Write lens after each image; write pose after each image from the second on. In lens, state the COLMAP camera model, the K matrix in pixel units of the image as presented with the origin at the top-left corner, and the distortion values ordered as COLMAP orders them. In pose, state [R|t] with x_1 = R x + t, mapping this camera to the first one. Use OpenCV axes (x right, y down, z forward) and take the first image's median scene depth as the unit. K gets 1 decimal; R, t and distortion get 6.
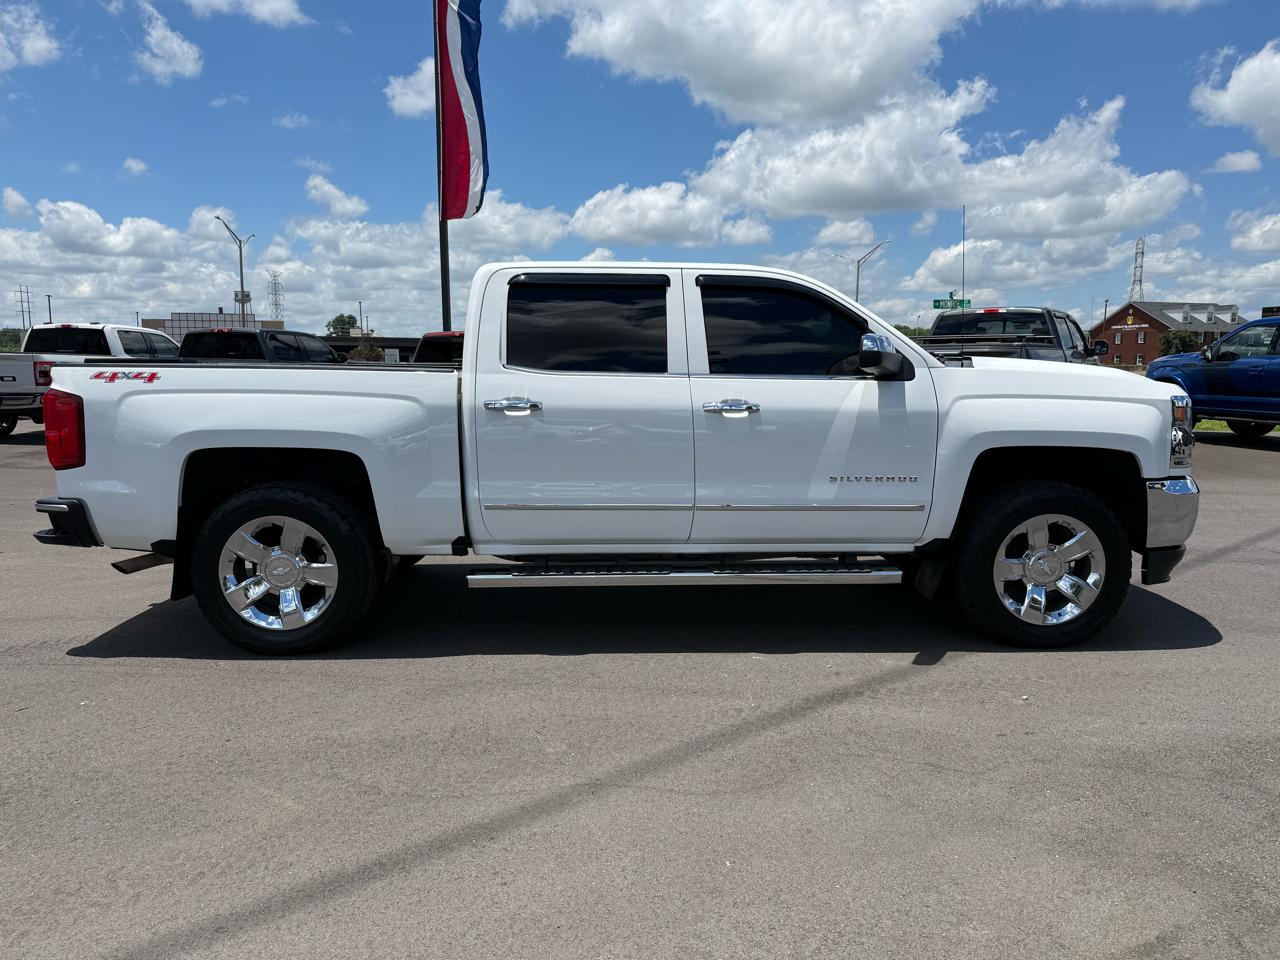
lens RADIAL K [[1007.7, 0, 640.4], [0, 1007.7, 547.3], [0, 0, 1]] dist [0.049551, -0.059474]
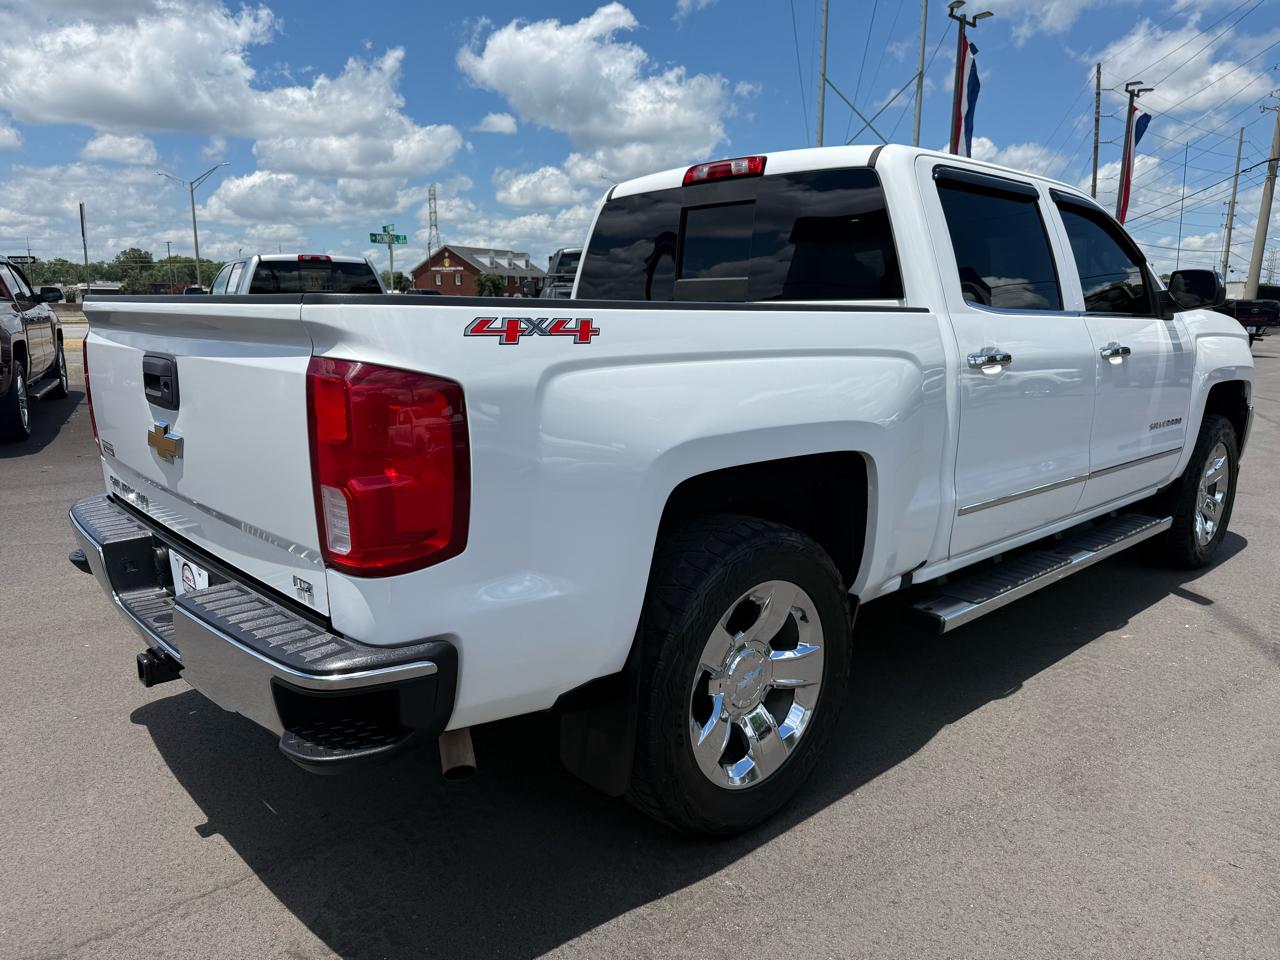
lens RADIAL K [[1005.5, 0, 639.4], [0, 1005.5, 495.7], [0, 0, 1]] dist [0.040411, -0.048212]
pose [[0.737762, -0.122504, 0.663852, -0.096001], [0.115696, 0.991792, 0.054444, -0.014352], [-0.665072, 0.036638, 0.745880, 0.081032]]
